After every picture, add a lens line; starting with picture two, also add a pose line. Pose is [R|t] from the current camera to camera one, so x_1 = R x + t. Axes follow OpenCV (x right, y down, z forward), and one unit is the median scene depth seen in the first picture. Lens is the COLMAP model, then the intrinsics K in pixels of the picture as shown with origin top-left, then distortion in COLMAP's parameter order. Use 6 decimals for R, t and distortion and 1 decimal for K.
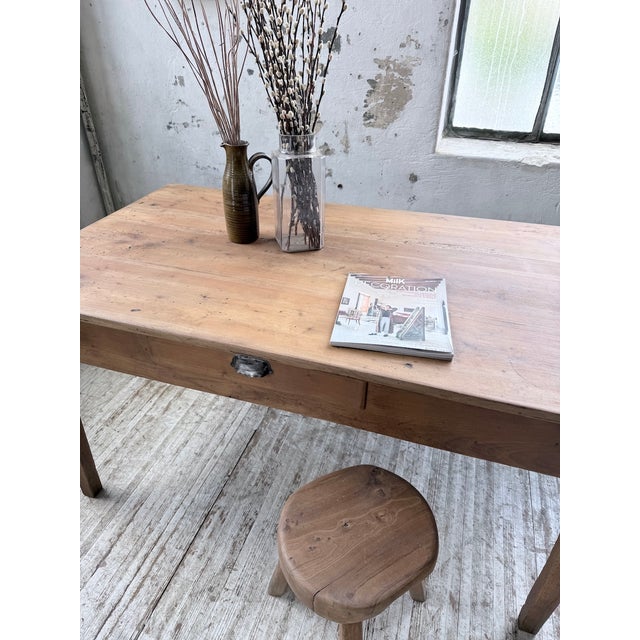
lens RADIAL K [[455.7, 0, 318.4], [0, 455.7, 317.0], [0, 0, 1]] dist [0.035748, -0.057349]
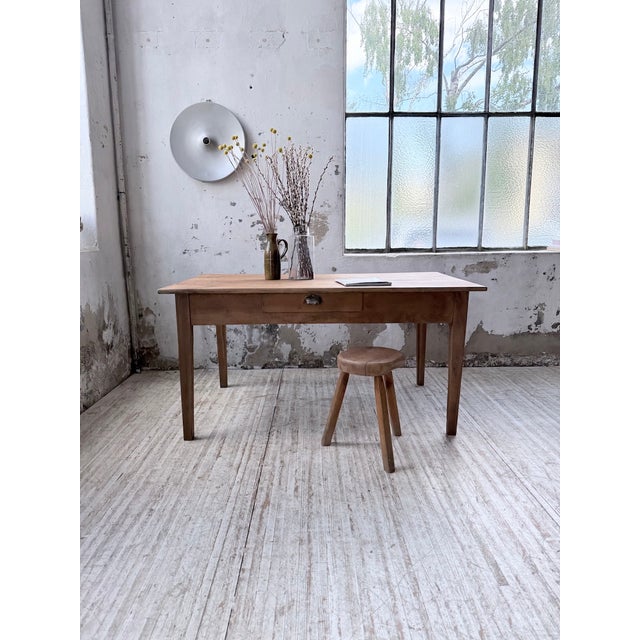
lens RADIAL K [[452.8, 0, 322.5], [0, 452.8, 313.3], [0, 0, 1]] dist [0.055362, -0.081494]
pose [[0.946485, -0.063559, 0.316427, -0.544719], [0.184684, 0.910696, -0.369493, 0.669757], [-0.264684, 0.408159, 0.873698, -0.655383]]
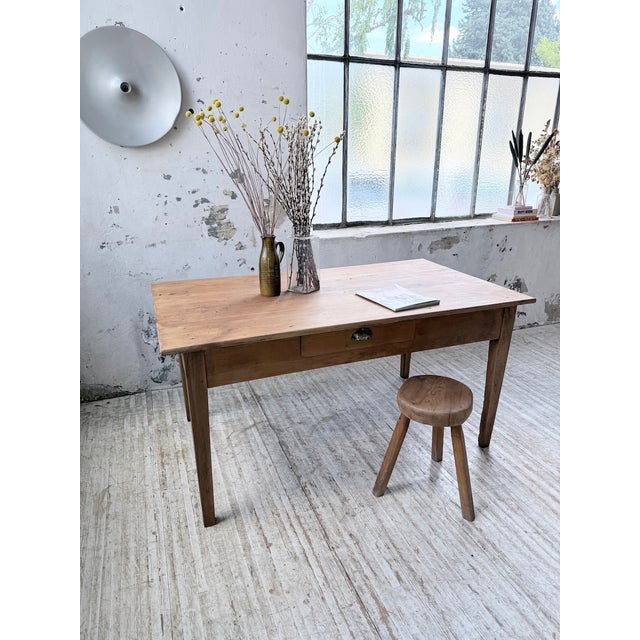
lens RADIAL K [[455.7, 0, 324.9], [0, 455.7, 319.8], [0, 0, 1]] dist [0.035748, -0.057349]
pose [[0.771570, -0.217628, 0.597761, -0.887171], [0.348473, 0.930730, -0.110945, 0.131444], [-0.532210, 0.293905, 0.793960, -0.270371]]
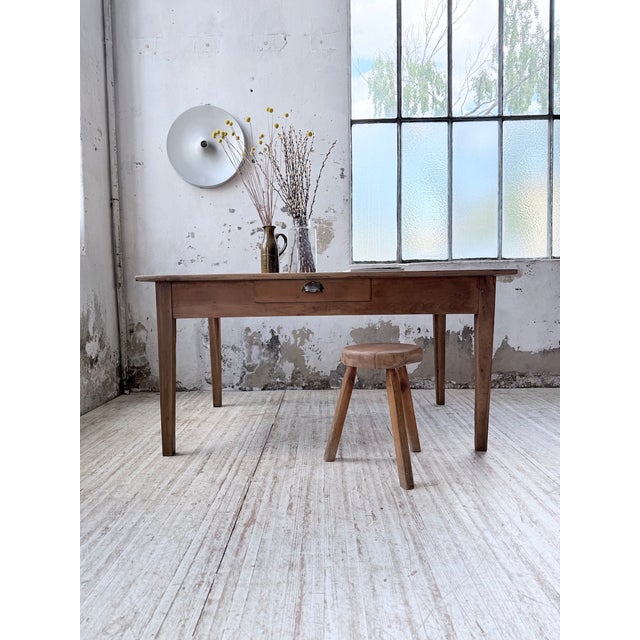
lens RADIAL K [[452.8, 0, 317.8], [0, 452.8, 318.4], [0, 0, 1]] dist [0.055362, -0.081494]
pose [[0.957404, -0.038895, 0.286122, -0.458789], [0.175320, 0.865637, -0.468973, 0.757100], [-0.229437, 0.499159, 0.835583, -0.398061]]
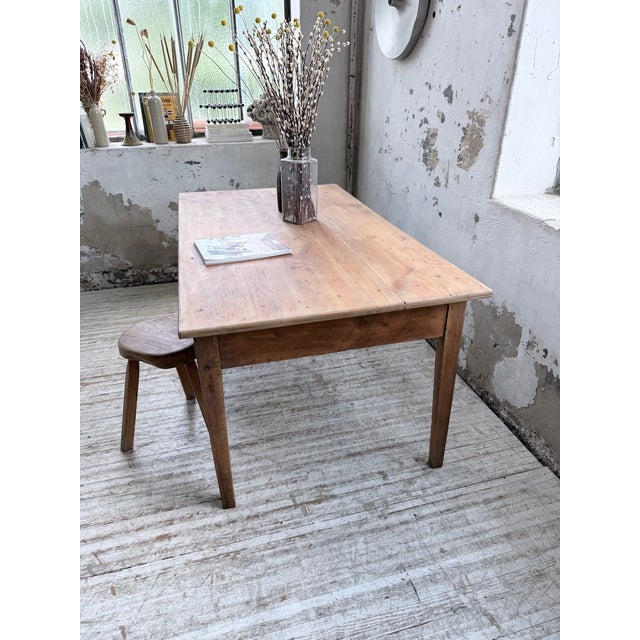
lens RADIAL K [[455.7, 0, 317.5], [0, 455.7, 314.9], [0, 0, 1]] dist [0.035748, -0.057349]
pose [[0.543219, 0.383575, -0.746849, 1.132872], [-0.450139, 0.883942, 0.126577, -0.090697], [0.708723, 0.267427, 0.652836, 0.120268]]
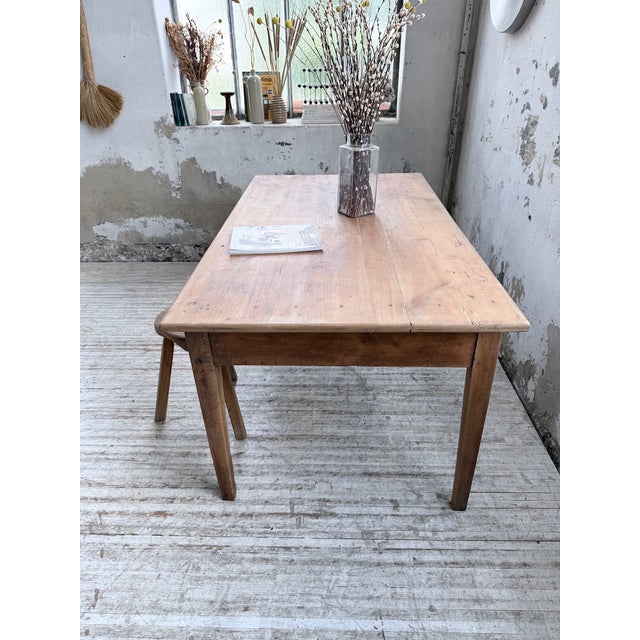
lens RADIAL K [[455.7, 0, 314.7], [0, 455.7, 315.2], [0, 0, 1]] dist [0.035748, -0.057349]
pose [[0.271888, 0.470527, -0.839453, 1.140560], [-0.507605, 0.811214, 0.290292, -0.225107], [0.817566, 0.347184, 0.459401, 0.323146]]
